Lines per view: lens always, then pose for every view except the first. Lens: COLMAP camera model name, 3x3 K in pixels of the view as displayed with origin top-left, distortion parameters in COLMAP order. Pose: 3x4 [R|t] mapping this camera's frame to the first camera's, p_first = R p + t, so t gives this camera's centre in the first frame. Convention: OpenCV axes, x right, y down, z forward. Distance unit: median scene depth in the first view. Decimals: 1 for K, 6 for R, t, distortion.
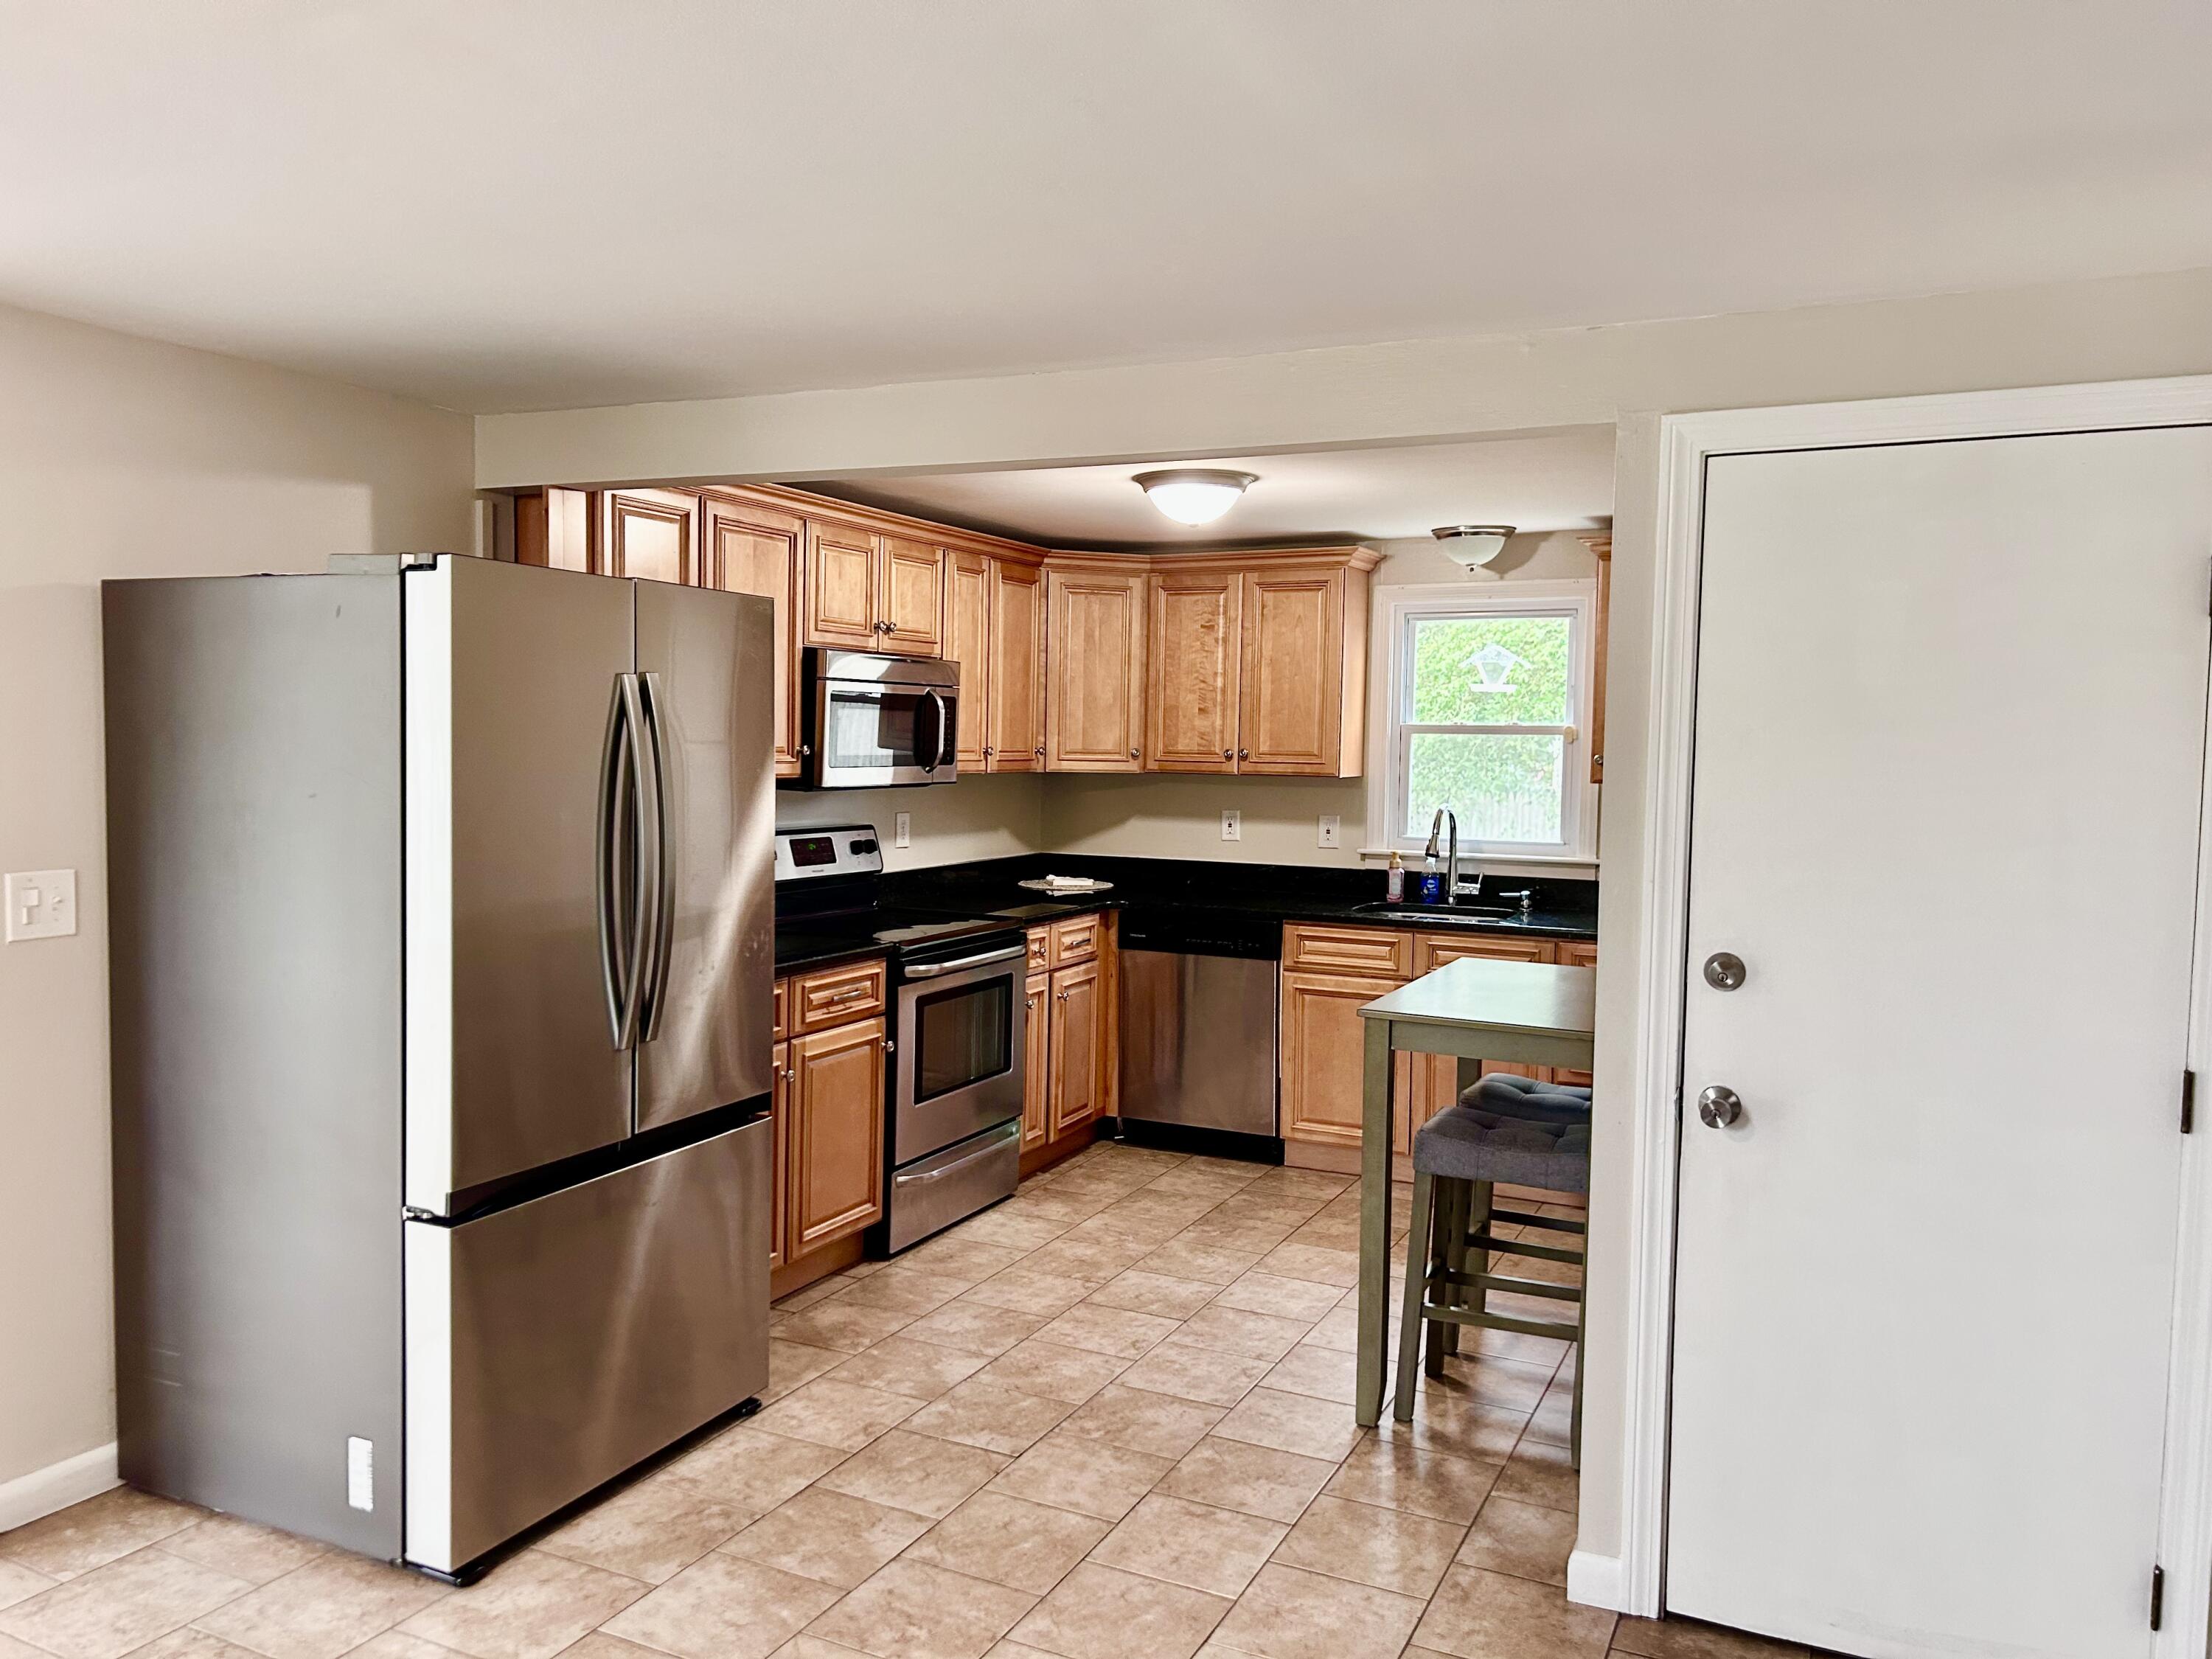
lens RADIAL K [[1670.3, 0, 1105.7], [0, 1670.3, 814.7], [0, 0, 1]] dist [0.023414, -0.003854]
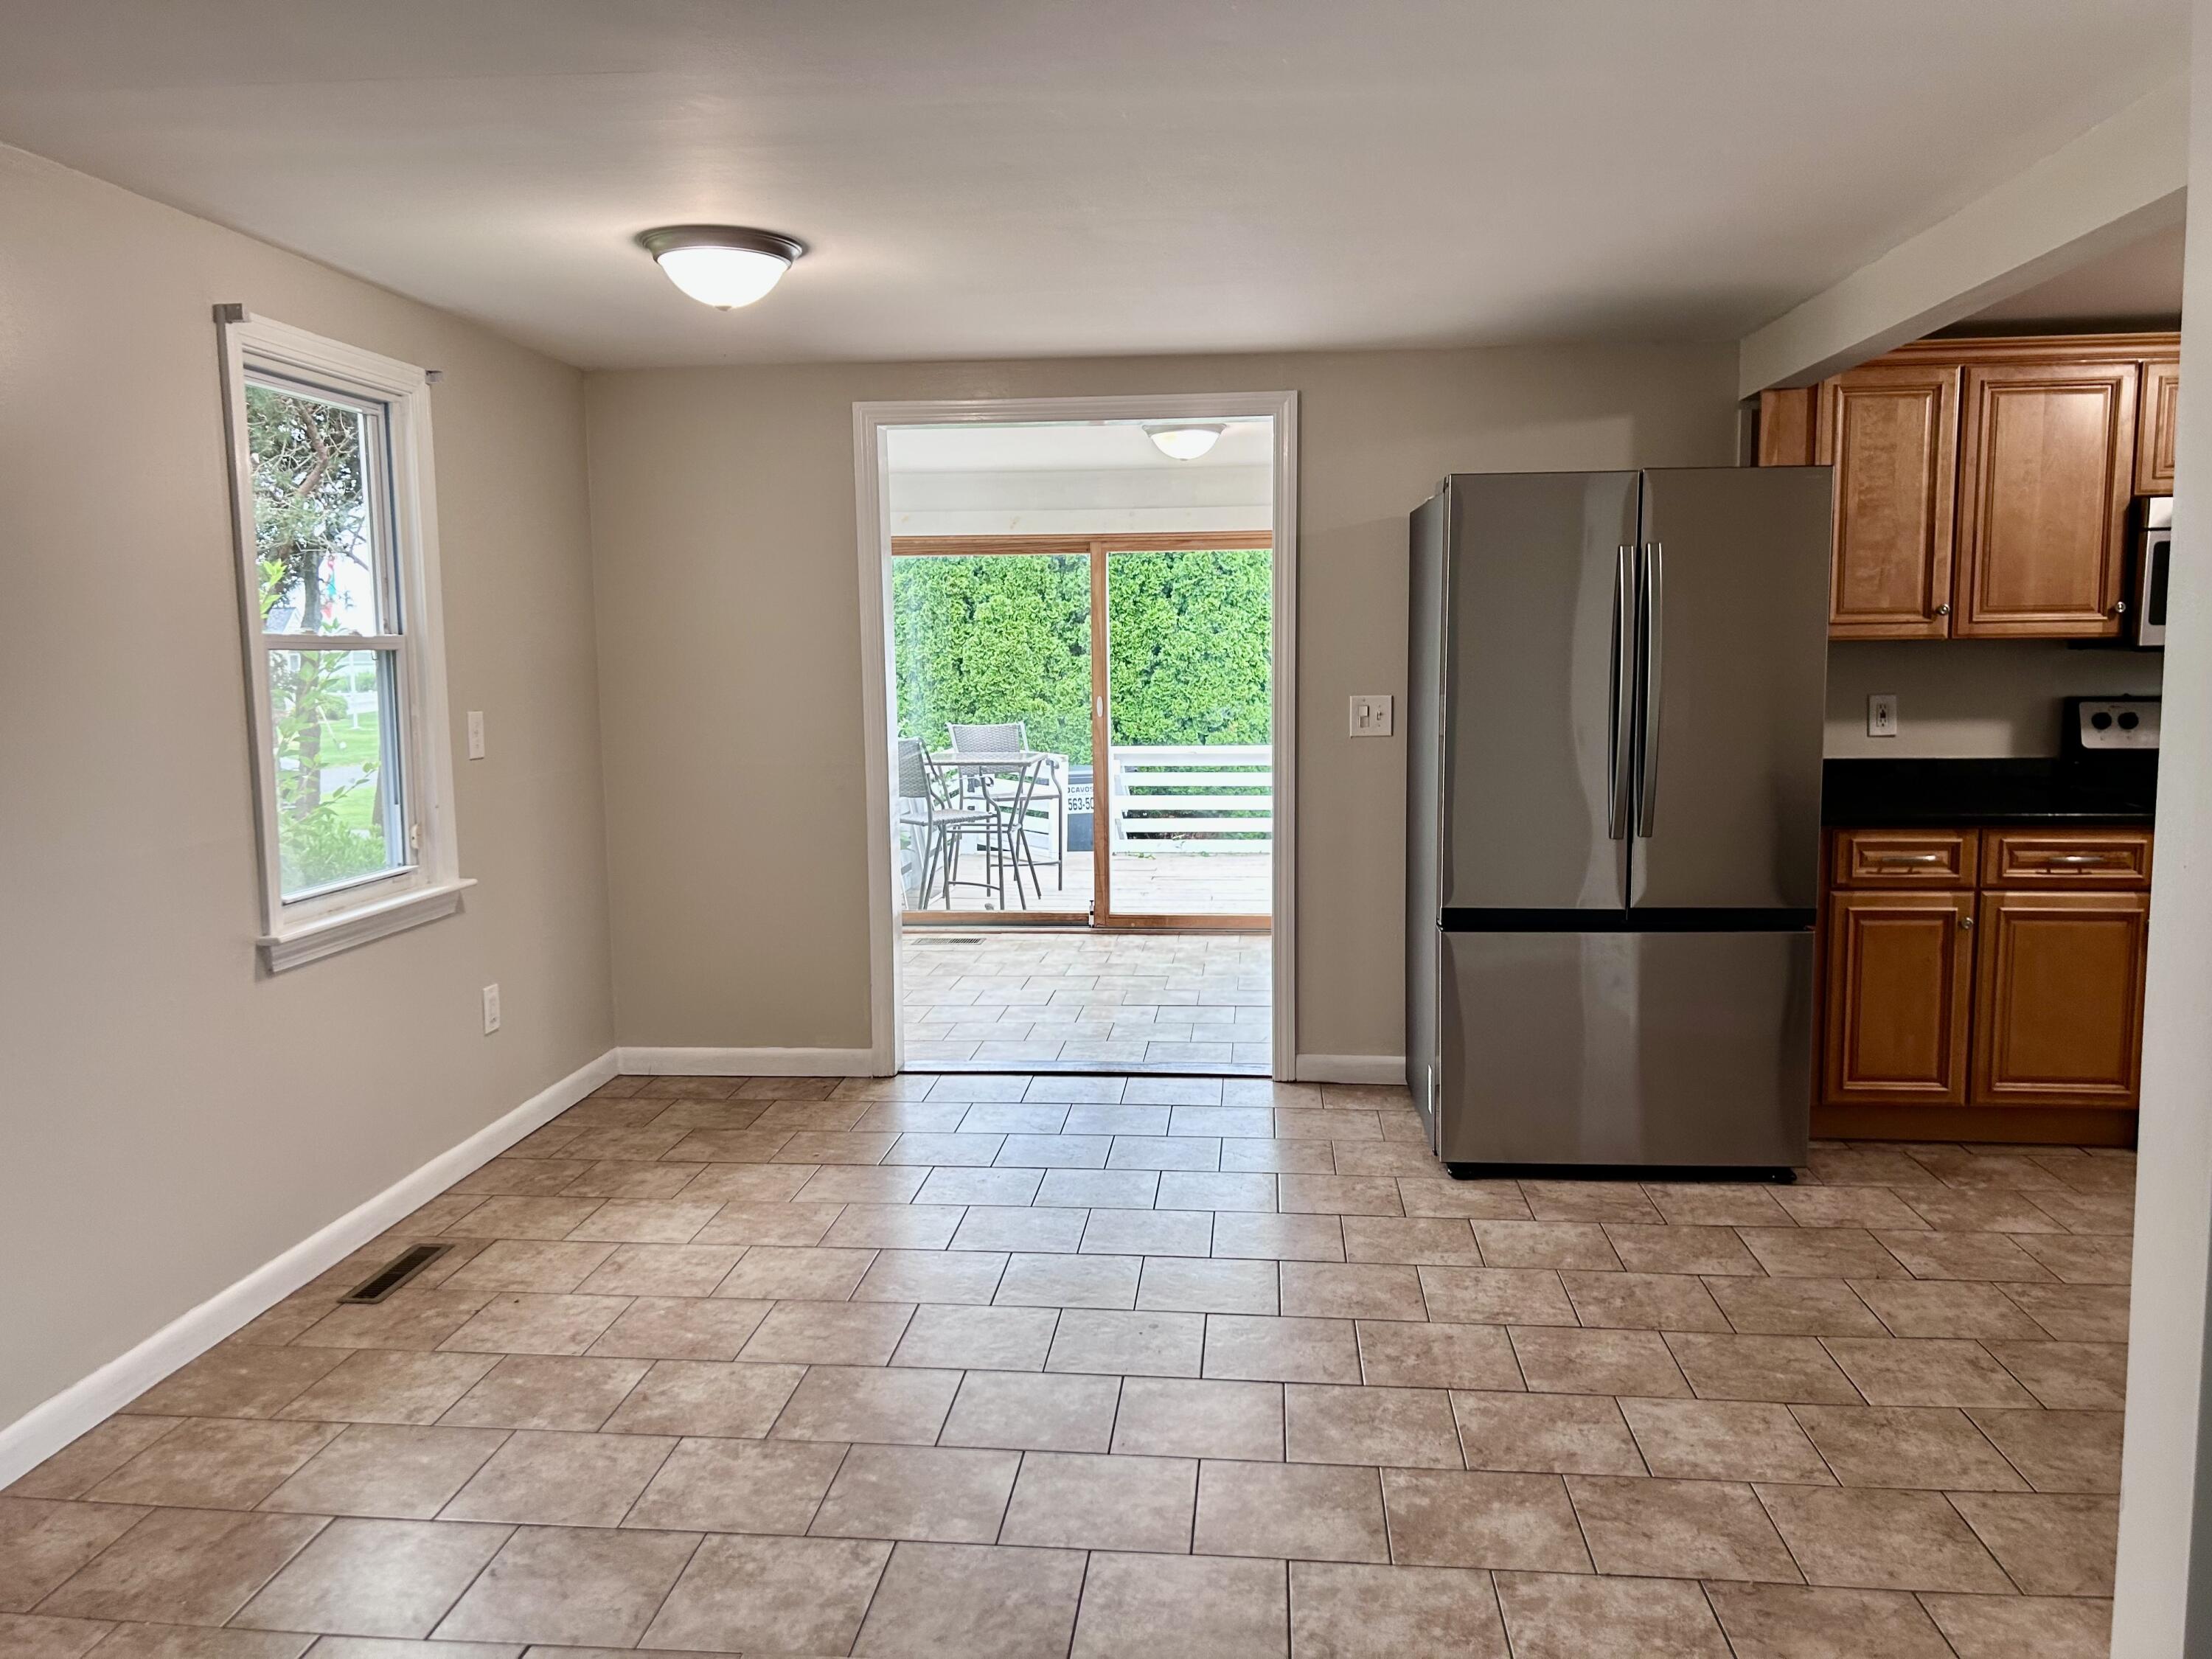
lens RADIAL K [[1670.3, 0, 1108.1], [0, 1670.3, 837.8], [0, 0, 1]] dist [0.023414, -0.003854]
pose [[0.346294, 0.085156, -0.934253, 0.725685], [-0.029927, 0.996368, 0.079725, 0.044767], [0.937649, 0.000351, 0.347585, 0.172498]]
